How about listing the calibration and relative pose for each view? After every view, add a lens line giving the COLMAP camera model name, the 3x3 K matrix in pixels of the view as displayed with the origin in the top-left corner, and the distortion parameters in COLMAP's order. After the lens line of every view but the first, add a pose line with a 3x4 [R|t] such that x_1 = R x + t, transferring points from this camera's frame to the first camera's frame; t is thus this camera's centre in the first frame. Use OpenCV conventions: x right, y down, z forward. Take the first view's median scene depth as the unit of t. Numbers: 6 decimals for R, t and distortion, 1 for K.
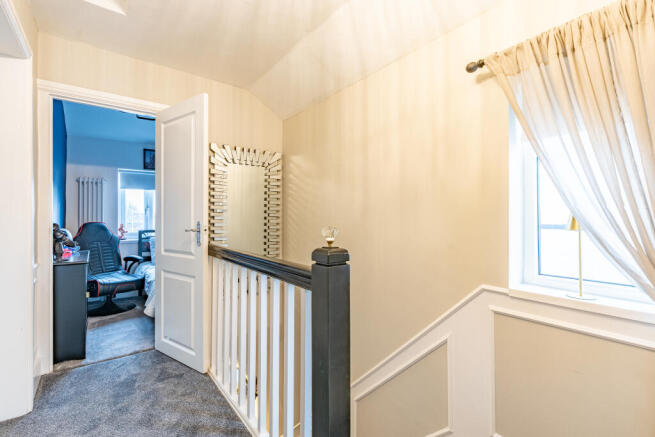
lens RADIAL K [[303.7, 0, 323.9], [0, 303.7, 215.7], [0, 0, 1]] dist [-0.000033, 0.000831]
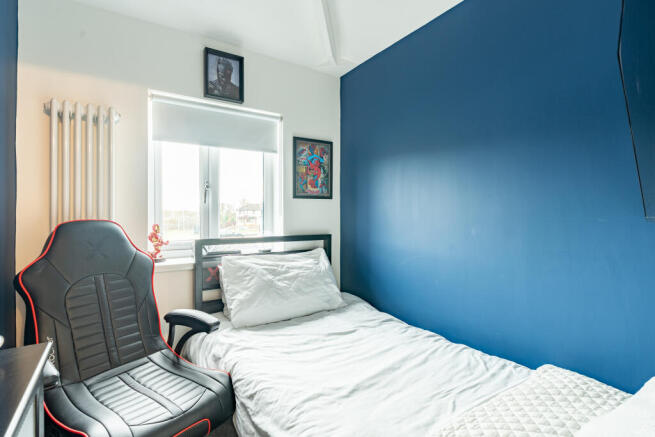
lens RADIAL K [[322.6, 0, 328.2], [0, 322.6, 214.9], [0, 0, 1]] dist [0.000378, 0.000123]
pose [[0.998756, 0.003185, -0.049771, -0.425861], [-0.002865, 0.999975, 0.006498, 0.011399], [0.049790, -0.006347, 0.998740, 0.594878]]
